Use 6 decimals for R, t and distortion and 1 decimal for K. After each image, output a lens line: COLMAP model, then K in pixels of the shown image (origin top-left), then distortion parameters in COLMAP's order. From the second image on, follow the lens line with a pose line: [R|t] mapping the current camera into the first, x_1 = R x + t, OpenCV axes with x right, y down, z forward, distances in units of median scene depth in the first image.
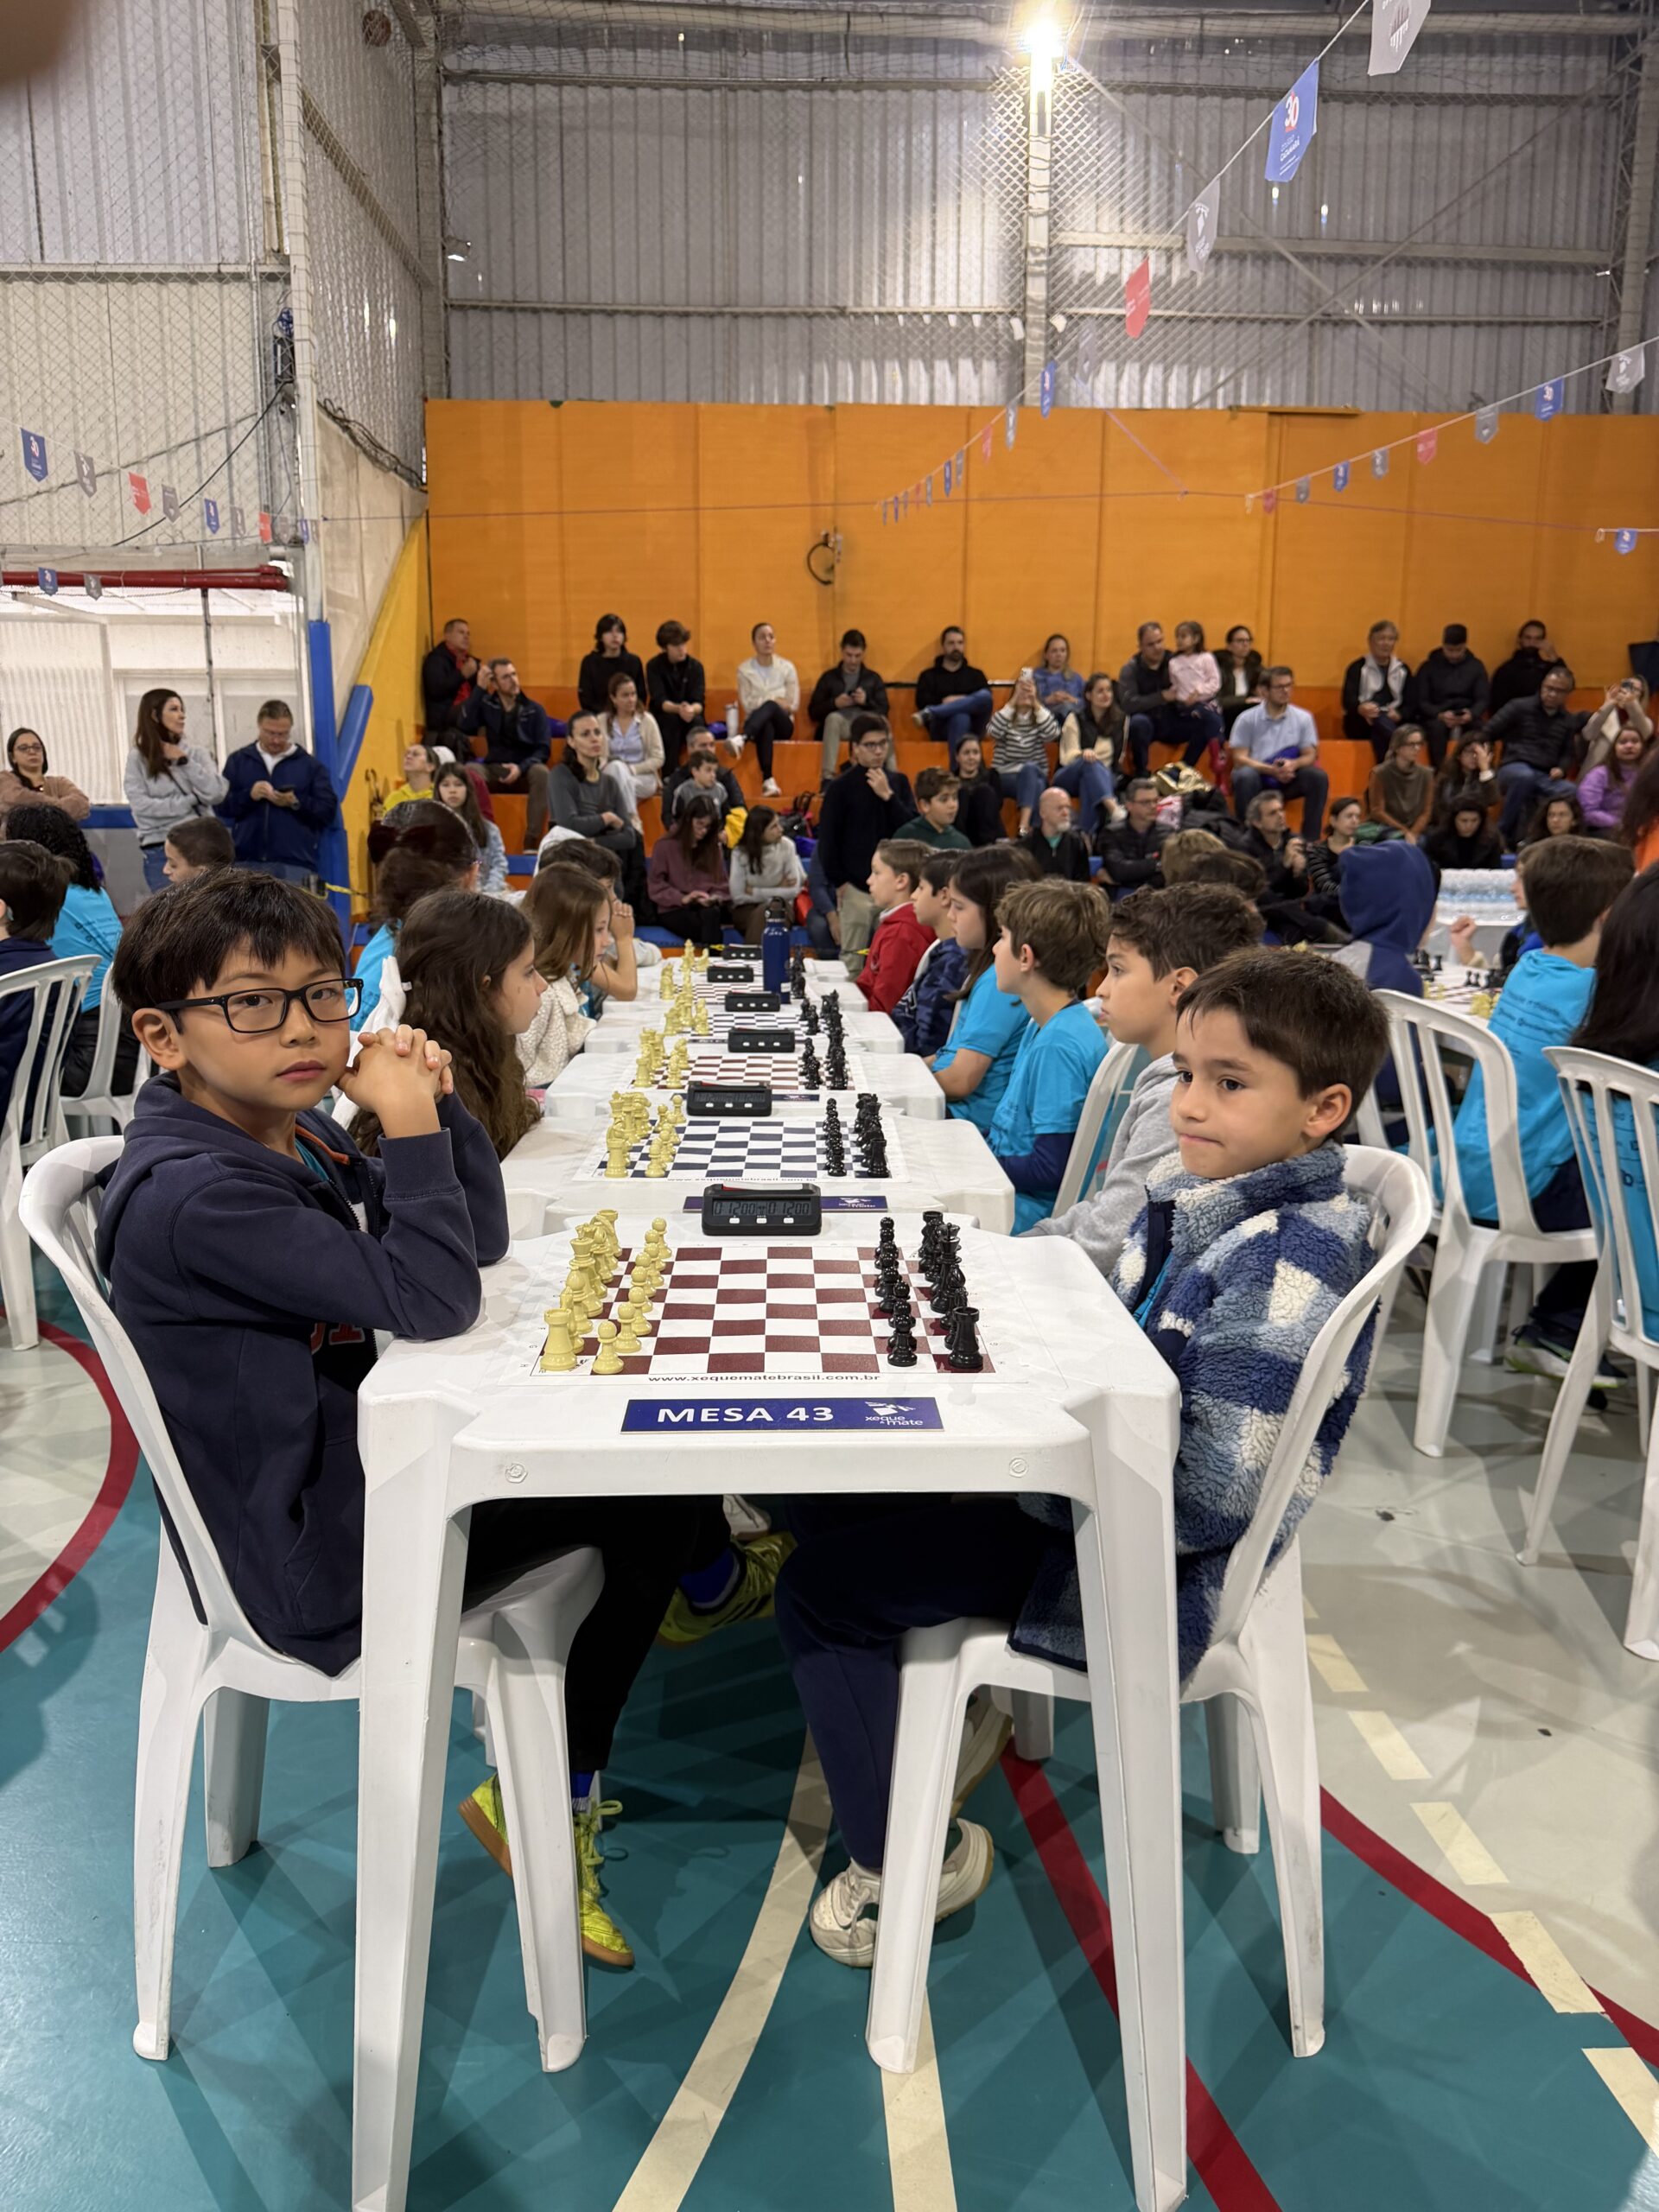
lens RADIAL K [[1647.8, 0, 829.5], [0, 1647.8, 1106.0], [0, 0, 1]] dist [0.042895, -0.045064]
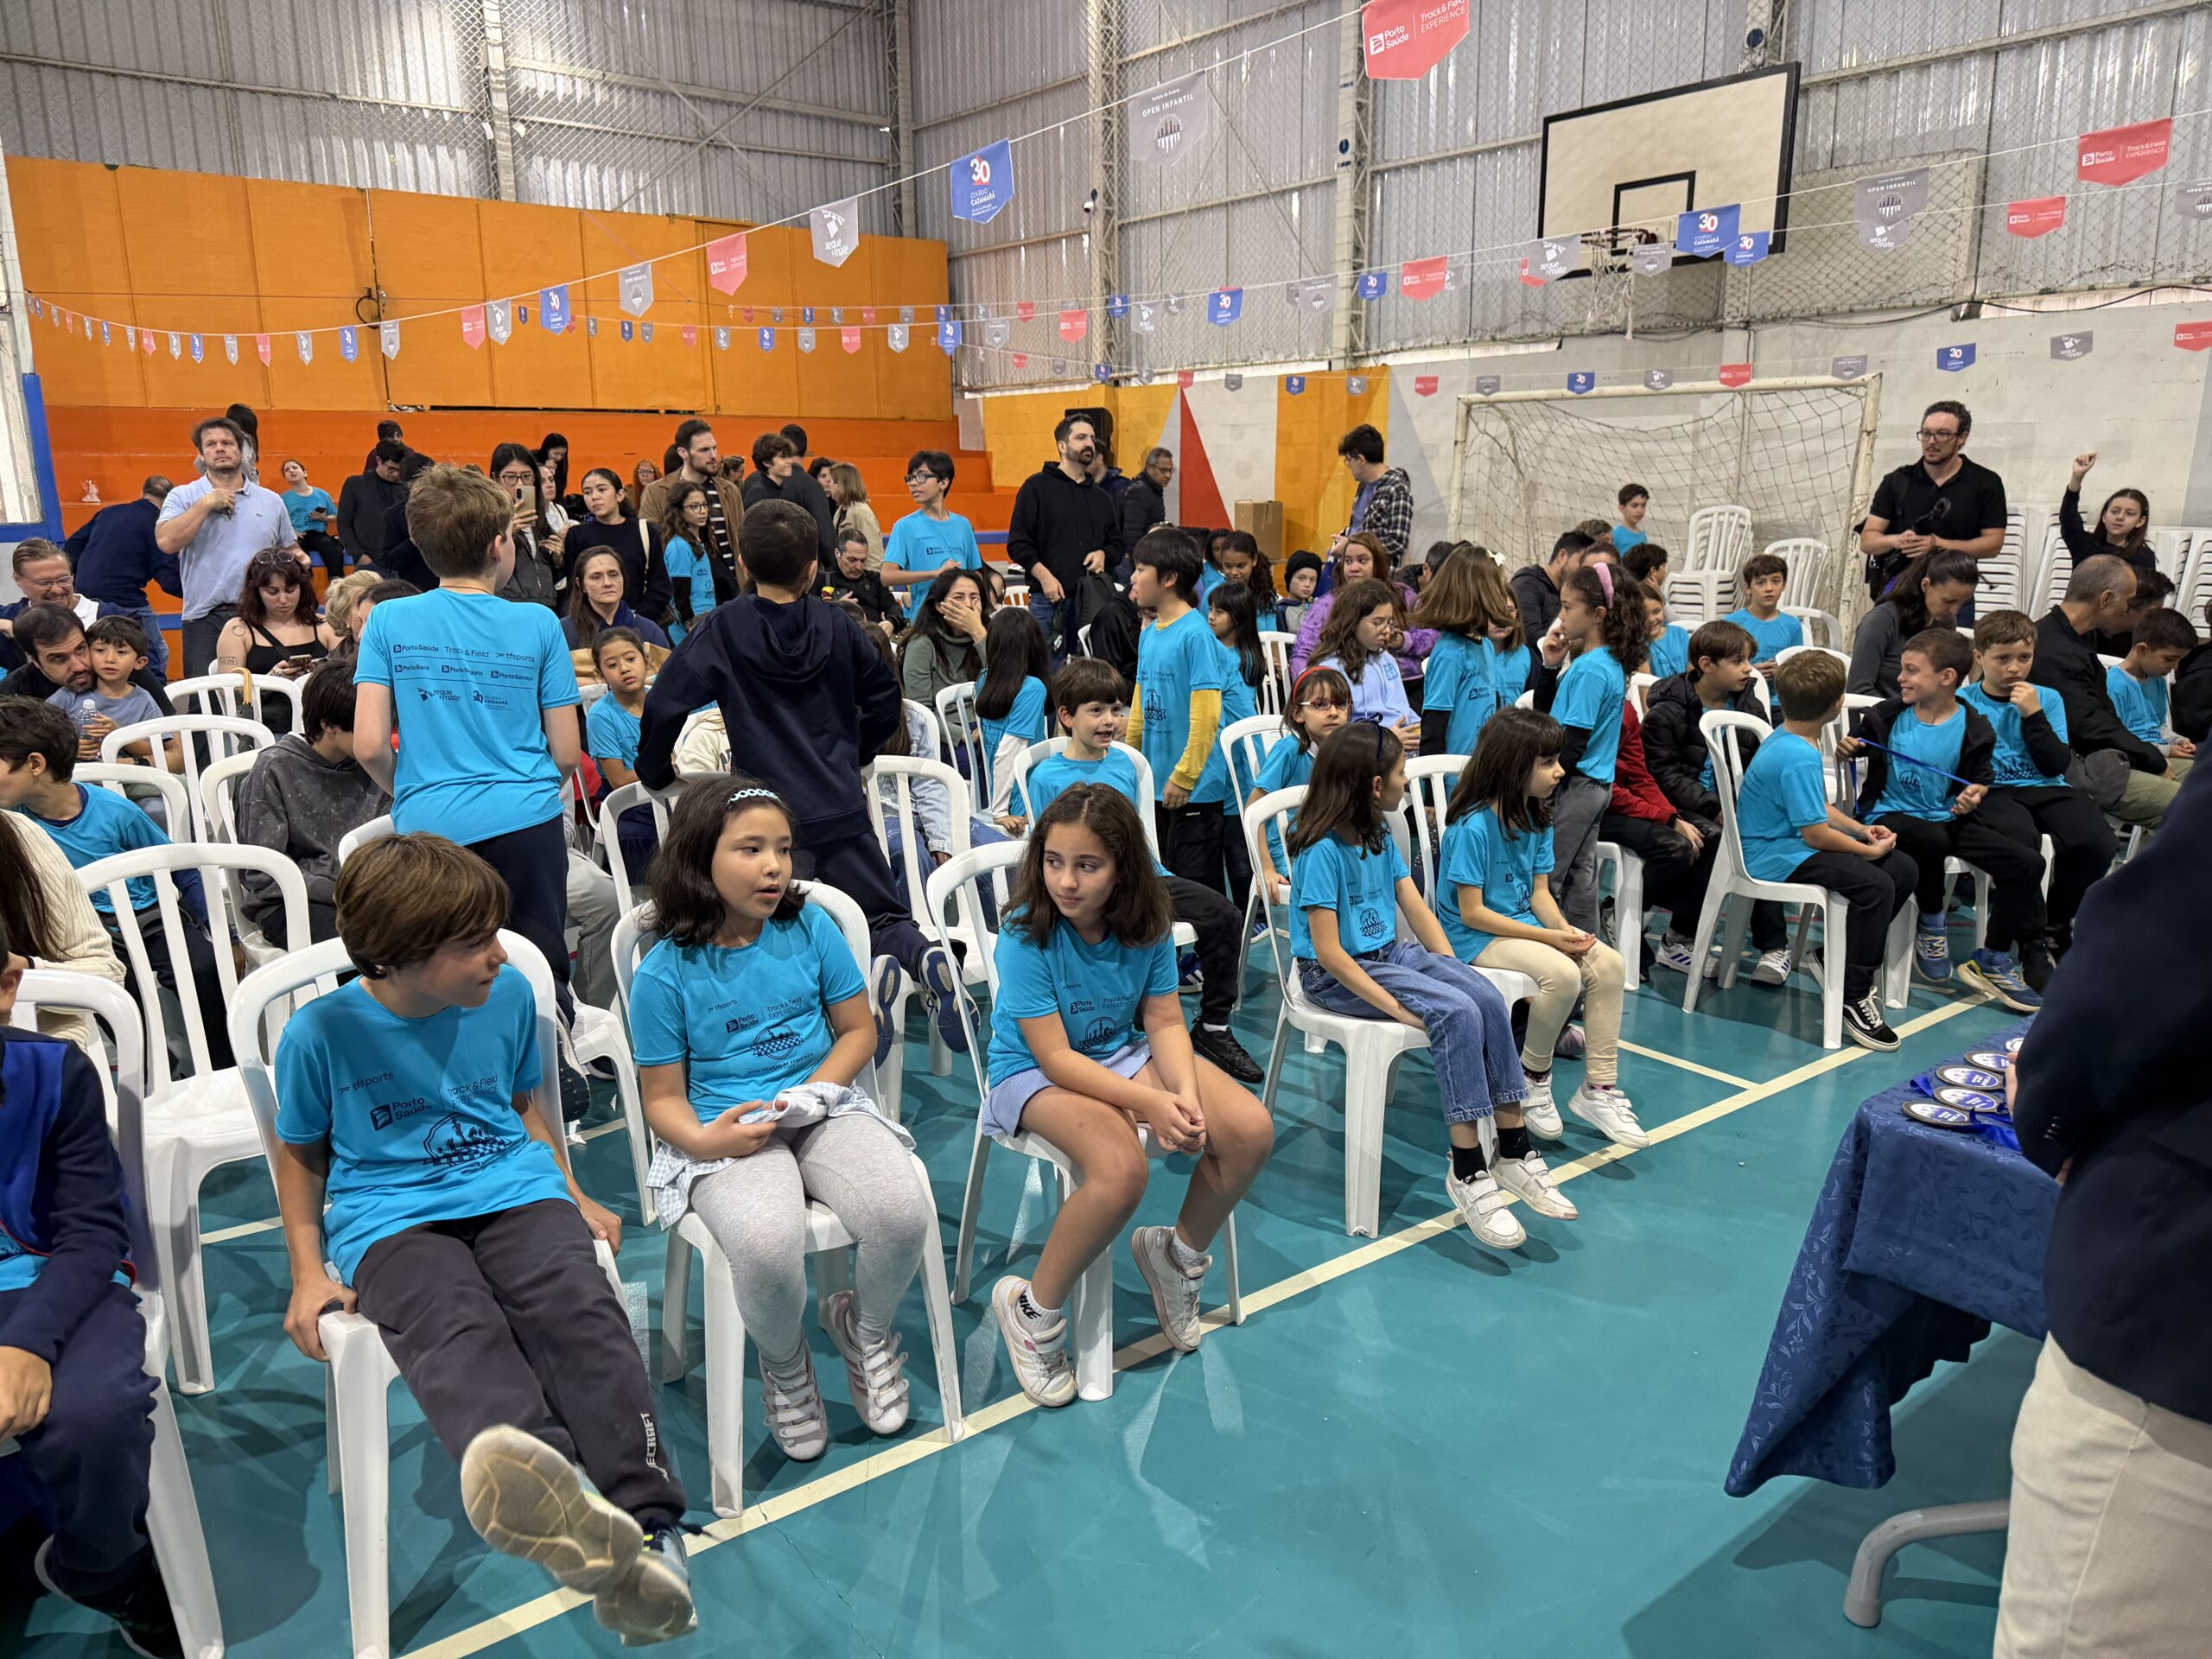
lens RADIAL K [[1565.6, 0, 1106.0], [0, 1565.6, 829.5], [0, 0, 1]] dist [0.020963, -0.024146]
pose [[0.824598, -0.135055, 0.549361, -0.231746], [0.103868, 0.990721, 0.087653, 0.015029], [-0.556101, -0.015217, 0.830975, -0.290849]]
